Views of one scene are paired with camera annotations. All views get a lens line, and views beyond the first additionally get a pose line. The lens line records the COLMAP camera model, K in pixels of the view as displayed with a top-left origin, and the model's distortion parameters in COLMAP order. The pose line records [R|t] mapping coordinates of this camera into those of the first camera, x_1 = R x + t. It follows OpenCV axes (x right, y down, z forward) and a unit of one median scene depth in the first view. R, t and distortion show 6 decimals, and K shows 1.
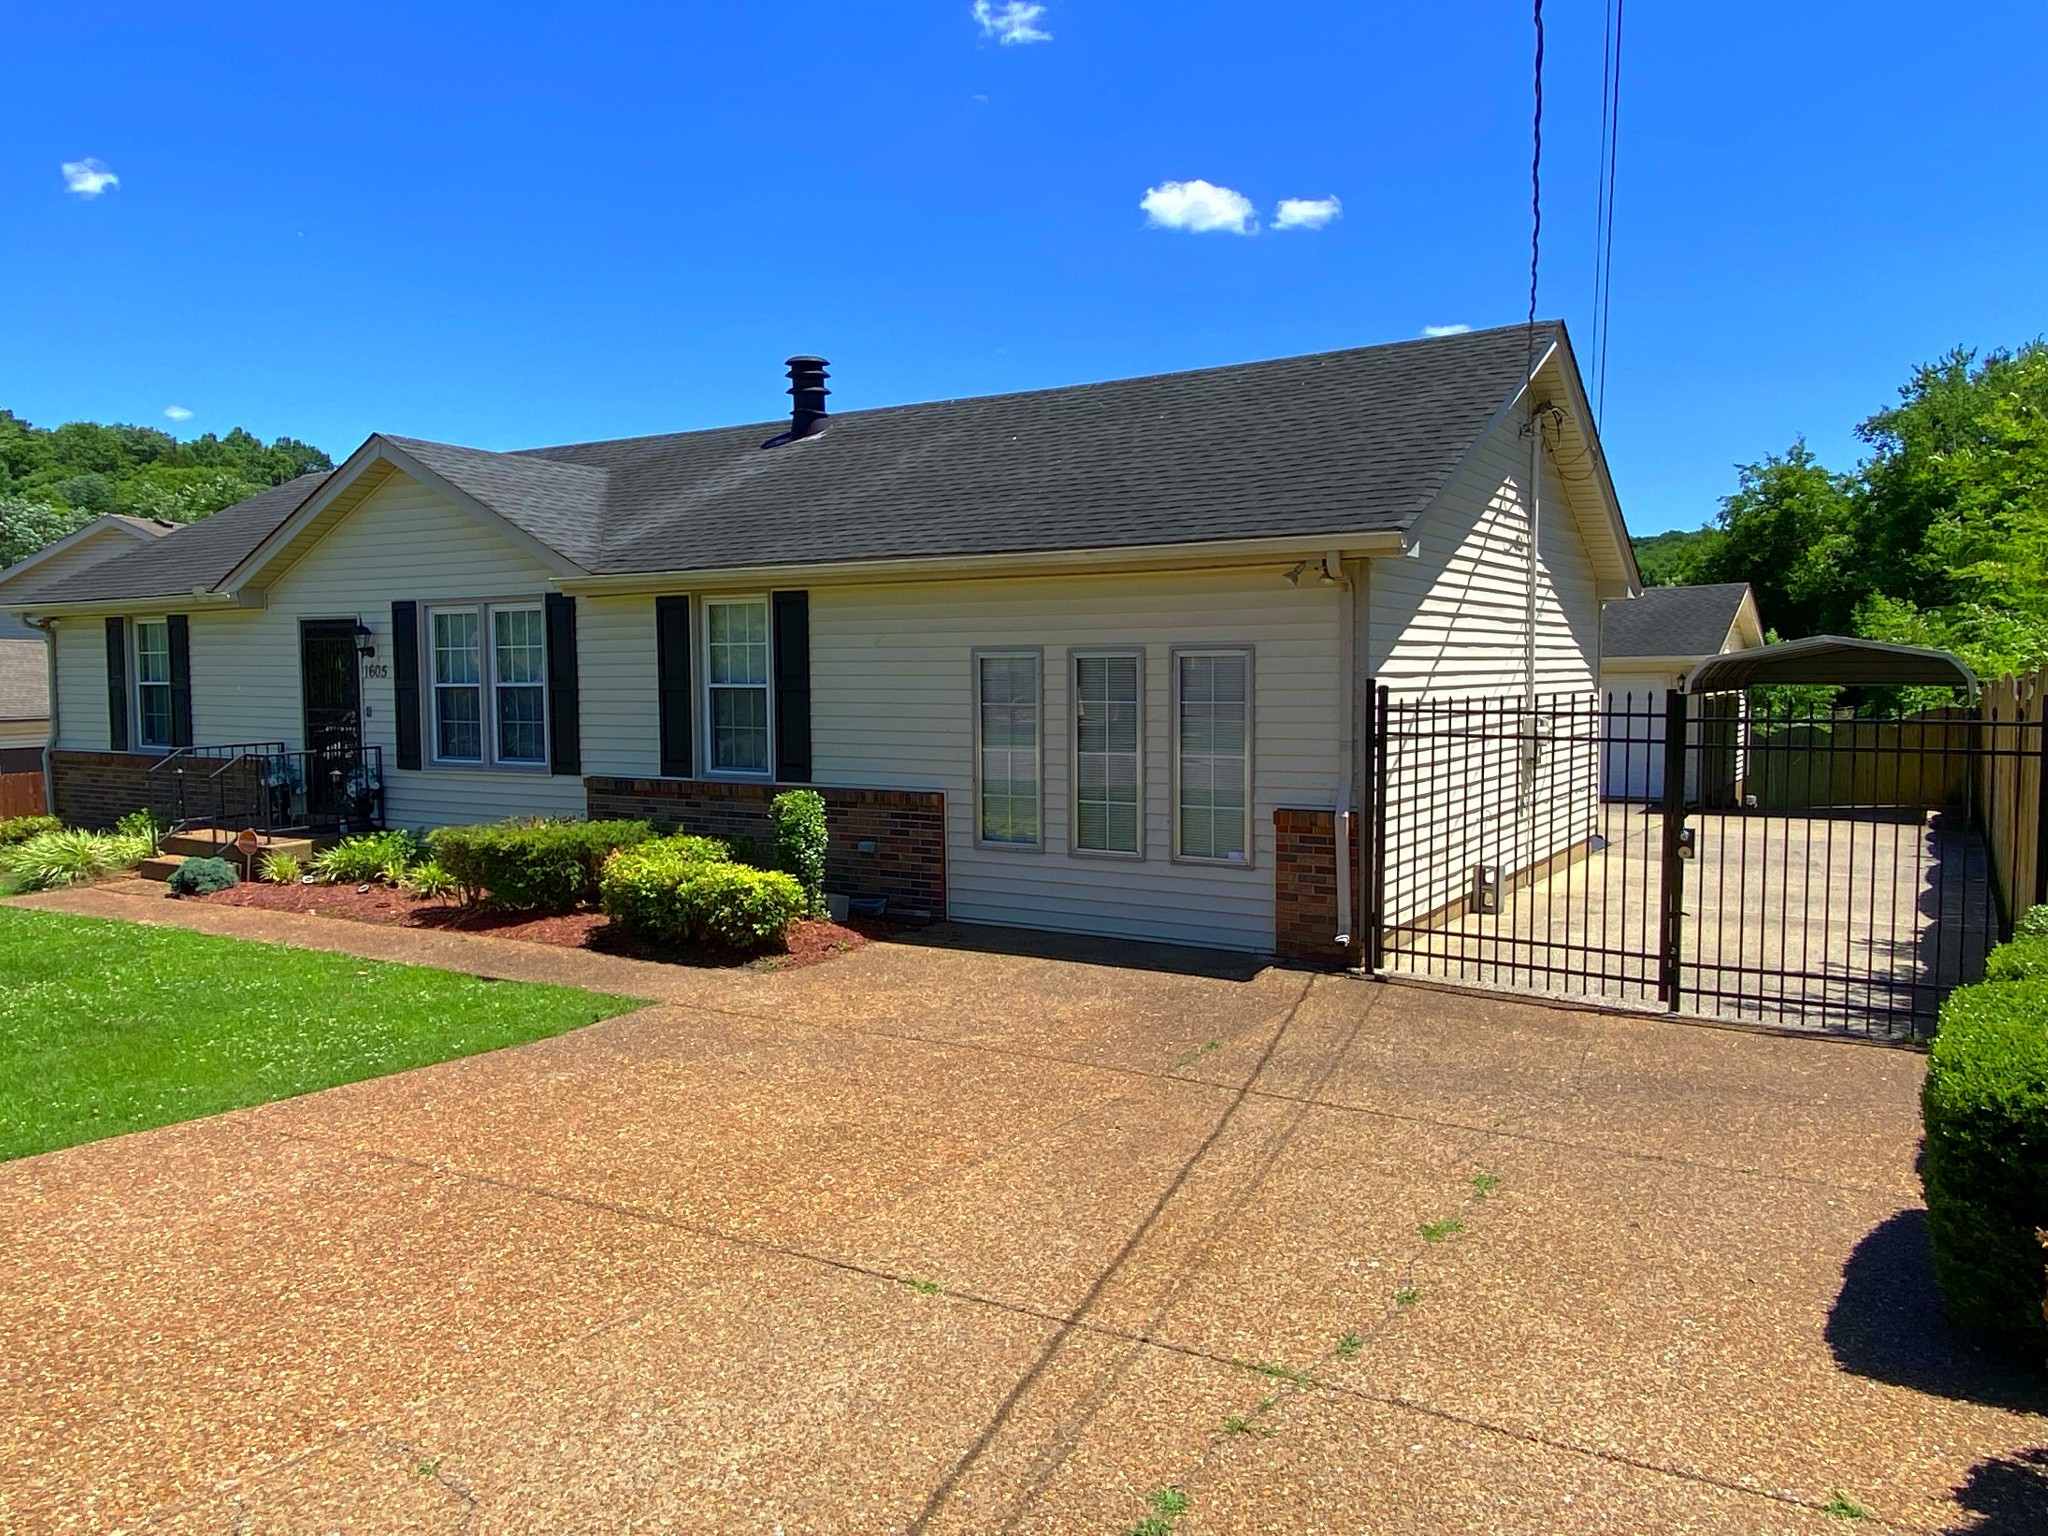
lens RADIAL K [[1442.6, 0, 1024.0], [0, 1442.6, 768.0], [0, 0, 1]] dist [-0.006740, -0.003502]
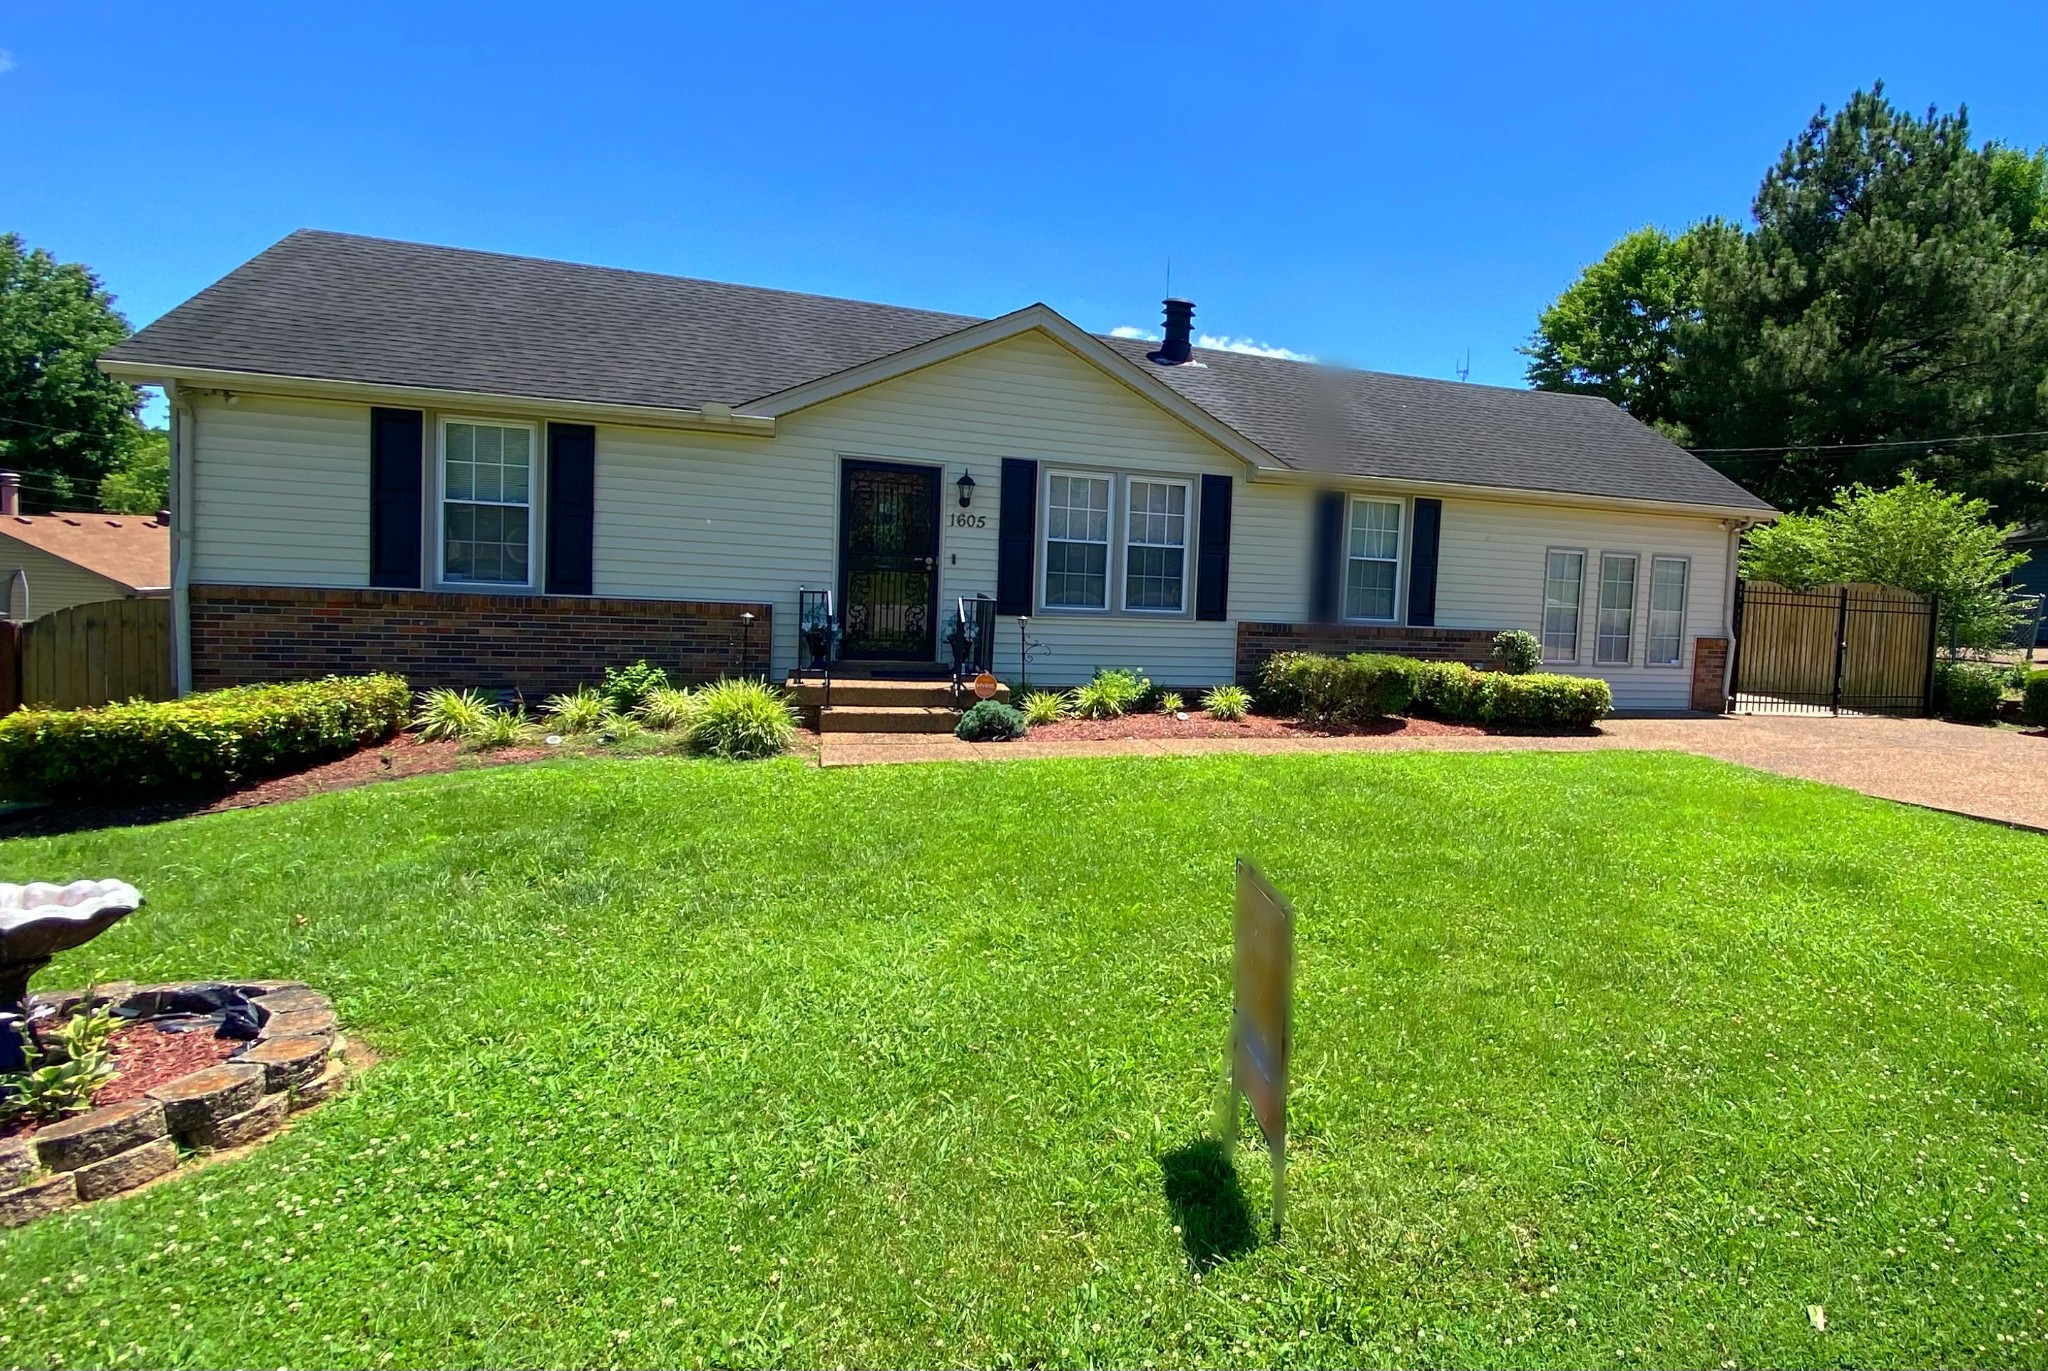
lens RADIAL K [[892.5, 0, 1022.6], [0, 892.5, 655.3], [0, 0, 1]] dist [0.000485, -0.000008]
pose [[0.685184, -0.056817, 0.726151, -0.915024], [-0.019047, 0.995214, 0.095843, -0.033895], [-0.728121, -0.079501, 0.680822, 0.532684]]
